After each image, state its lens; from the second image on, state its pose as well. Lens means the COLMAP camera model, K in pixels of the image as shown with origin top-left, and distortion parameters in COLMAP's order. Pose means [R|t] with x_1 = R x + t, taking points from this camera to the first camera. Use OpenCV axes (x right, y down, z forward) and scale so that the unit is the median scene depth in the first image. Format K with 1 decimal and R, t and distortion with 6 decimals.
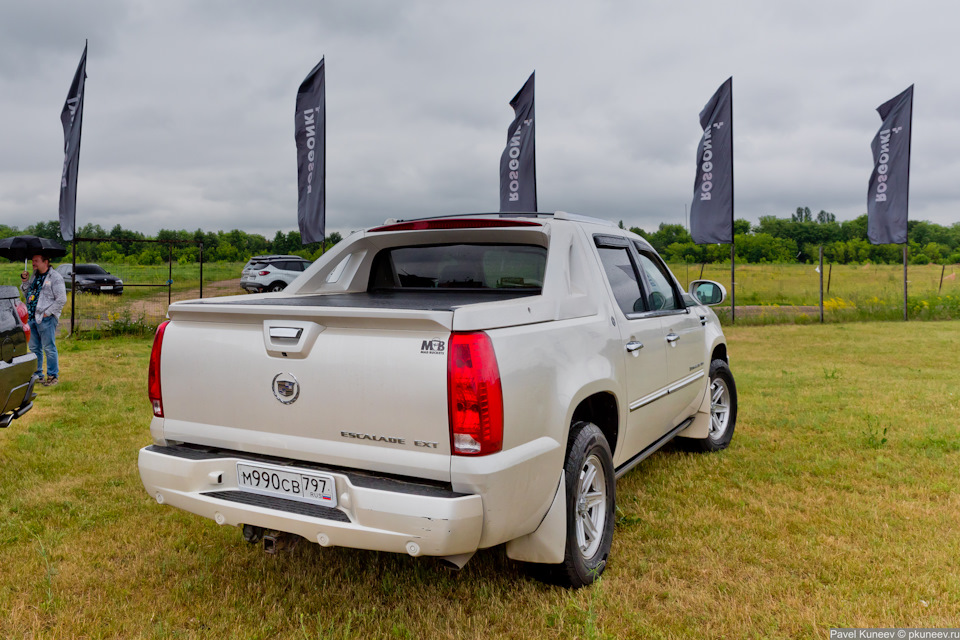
lens RADIAL K [[797.7, 0, 366.7], [0, 797.7, 255.5], [0, 0, 1]] dist [0.007020, -0.002817]
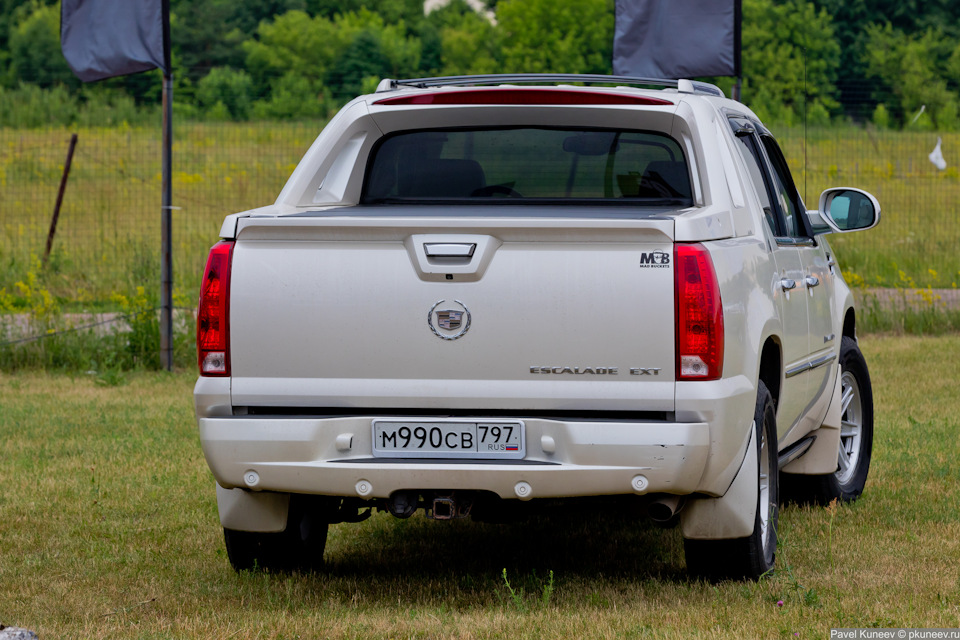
lens RADIAL K [[3744.6, 0, 480.0], [0, 3744.6, 320.0], [0, 0, 1]] dist [-0.053991, 0.254253]
pose [[0.924043, -0.010449, 0.382145, -1.503648], [-0.013689, 0.998081, 0.060393, -0.058672], [-0.382043, -0.061037, 0.922127, -2.453953]]
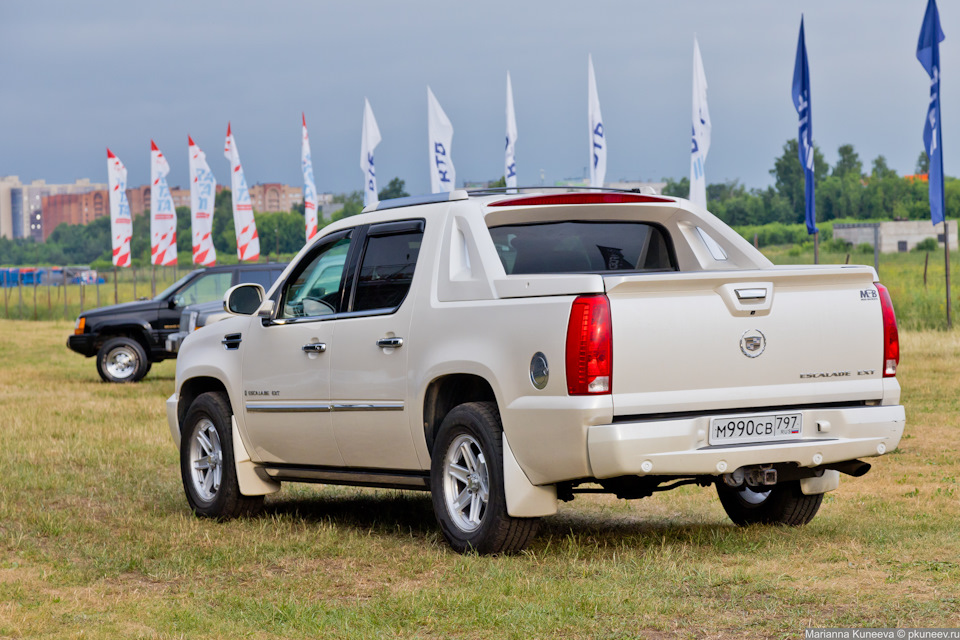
lens RADIAL K [[3744.6, 0, 480.0], [0, 3744.6, 320.0], [0, 0, 1]] dist [-0.053991, 0.254253]
pose [[0.479252, -0.020909, 0.877428, -4.891314], [0.021500, 0.999696, 0.012080, 0.063073], [-0.877414, 0.013075, 0.479555, -1.175111]]
